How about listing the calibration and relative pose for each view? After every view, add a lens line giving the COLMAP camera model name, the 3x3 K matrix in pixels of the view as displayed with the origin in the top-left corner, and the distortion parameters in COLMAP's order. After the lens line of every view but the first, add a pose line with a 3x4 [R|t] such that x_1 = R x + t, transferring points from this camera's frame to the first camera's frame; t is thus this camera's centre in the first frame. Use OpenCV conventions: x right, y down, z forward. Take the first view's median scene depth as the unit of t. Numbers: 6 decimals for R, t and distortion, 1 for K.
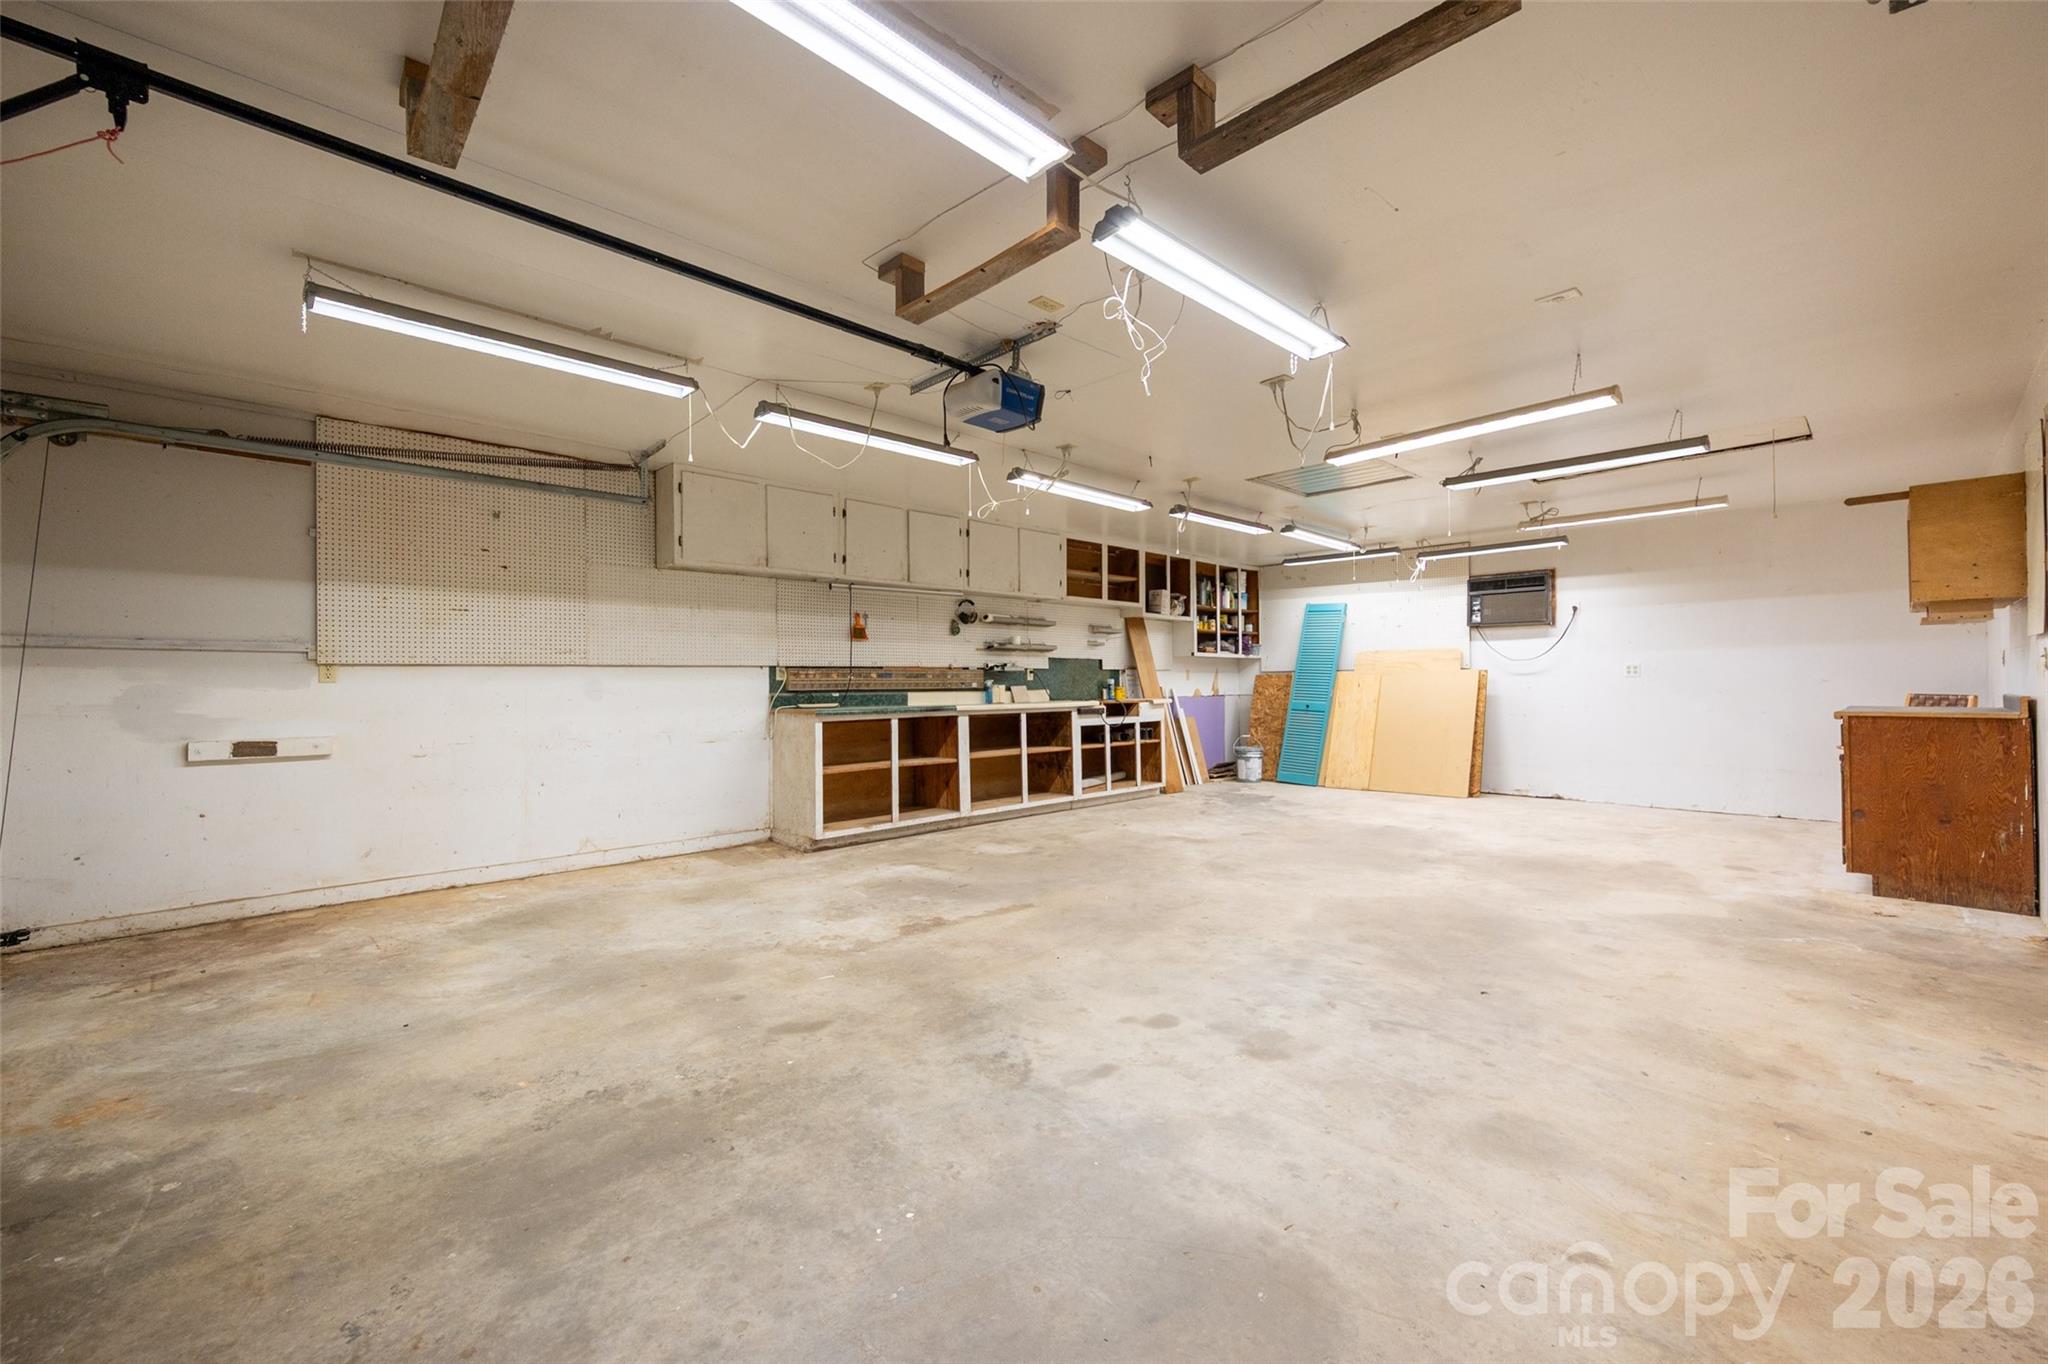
lens RADIAL K [[832.9, 0, 1028.6], [0, 832.9, 680.0], [0, 0, 1]] dist [0.002232, -0.000082]
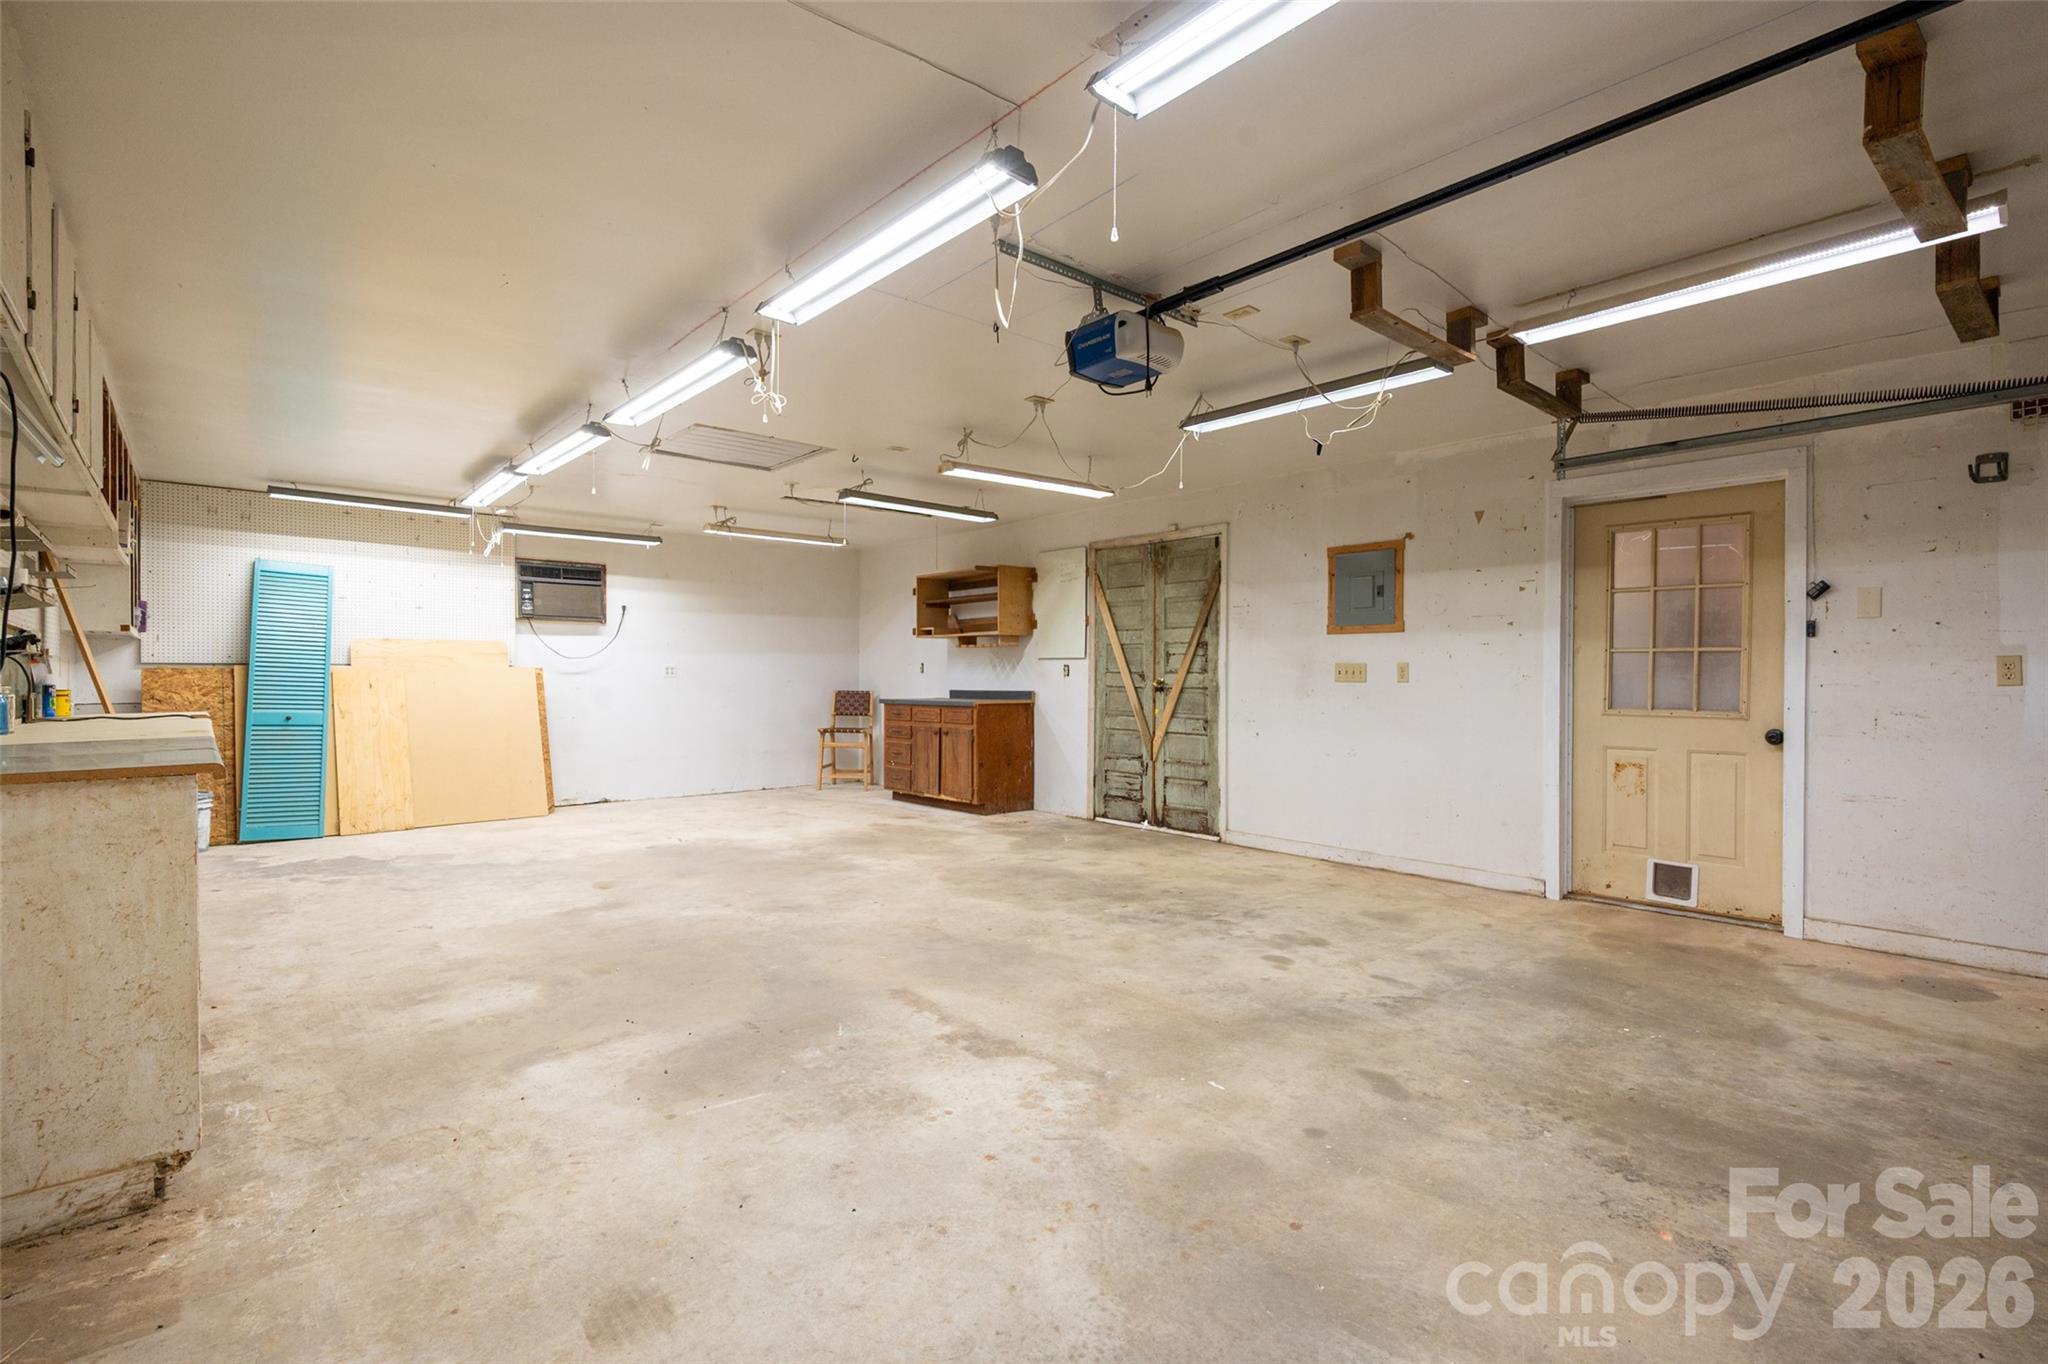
lens RADIAL K [[942.2, 0, 1027.5], [0, 942.2, 683.4], [0, 0, 1]] dist [-0.000987, 0.000518]
pose [[0.048990, -0.000306, 0.998799, -1.117848], [-0.005061, 0.999987, 0.000554, 0.003081], [-0.998786, -0.005082, 0.048987, 1.168131]]
